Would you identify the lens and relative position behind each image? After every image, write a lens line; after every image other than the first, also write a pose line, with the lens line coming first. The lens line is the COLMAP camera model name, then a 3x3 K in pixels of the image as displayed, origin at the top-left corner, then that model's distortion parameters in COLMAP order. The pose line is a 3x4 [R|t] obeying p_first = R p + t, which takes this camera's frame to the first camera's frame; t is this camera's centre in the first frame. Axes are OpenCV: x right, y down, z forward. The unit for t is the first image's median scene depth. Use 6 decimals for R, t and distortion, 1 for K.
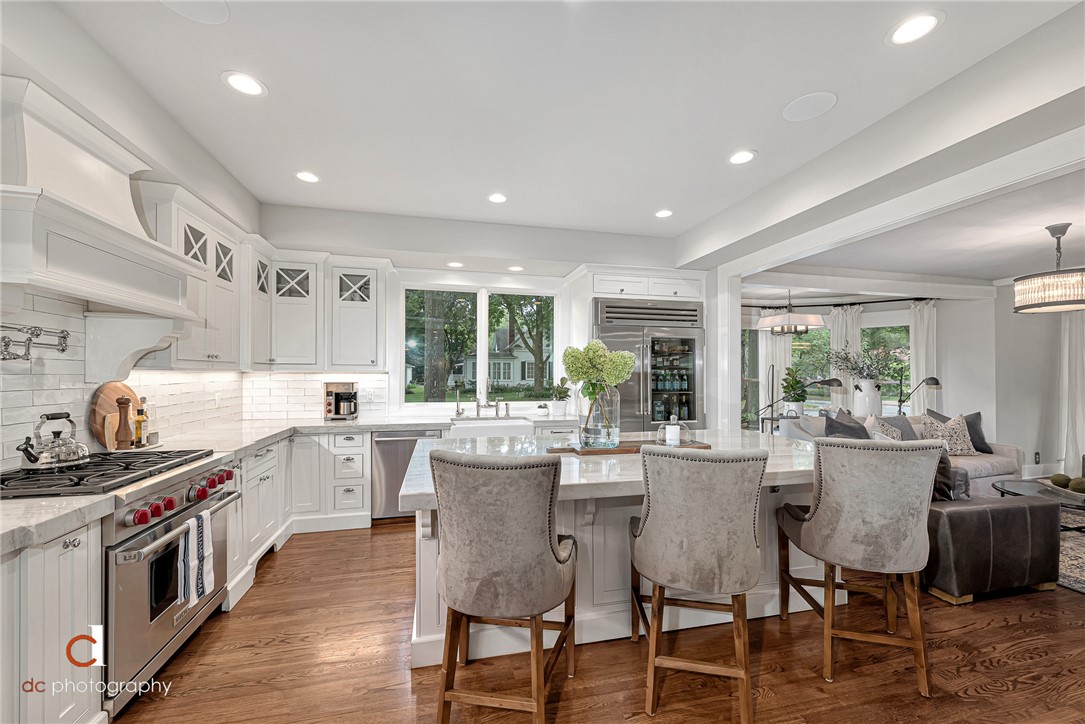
lens RADIAL K [[436.3, 0, 543.9], [0, 436.3, 370.3], [0, 0, 1]] dist [-0.001026, -0.000434]
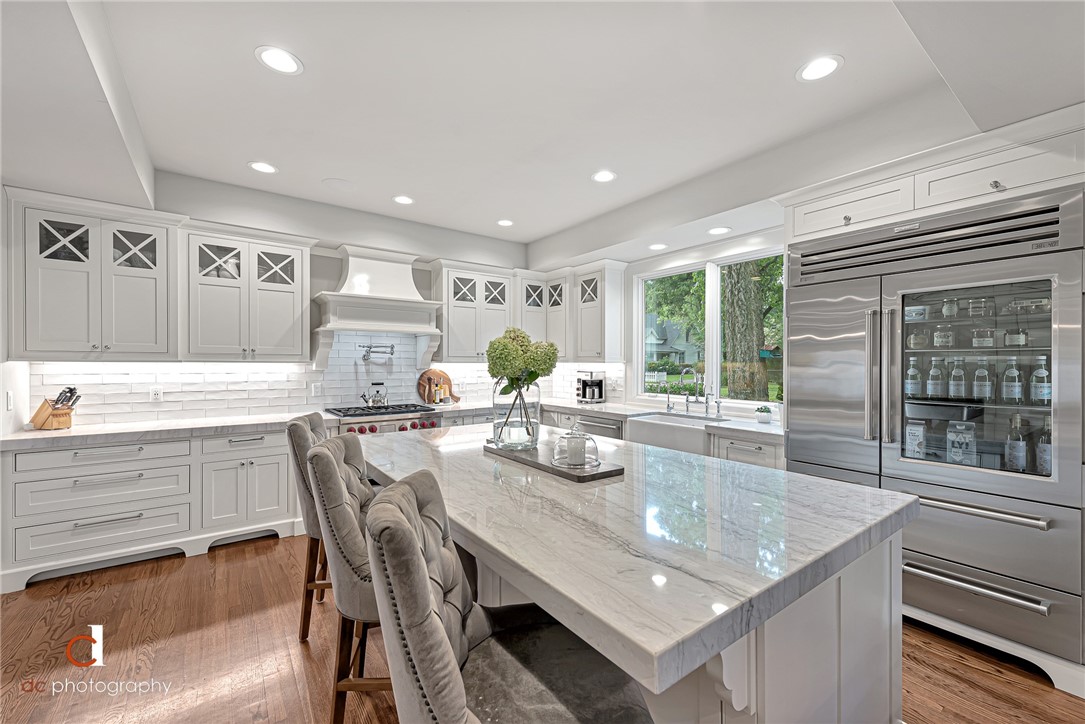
lens RADIAL K [[436.3, 0, 540.9], [0, 436.3, 363.9], [0, 0, 1]] dist [-0.001026, -0.000434]
pose [[0.373484, -0.000370, -0.927636, 0.600801], [0.010785, 0.999934, 0.003944, 0.000930], [0.927574, -0.011477, 0.373464, 0.441999]]
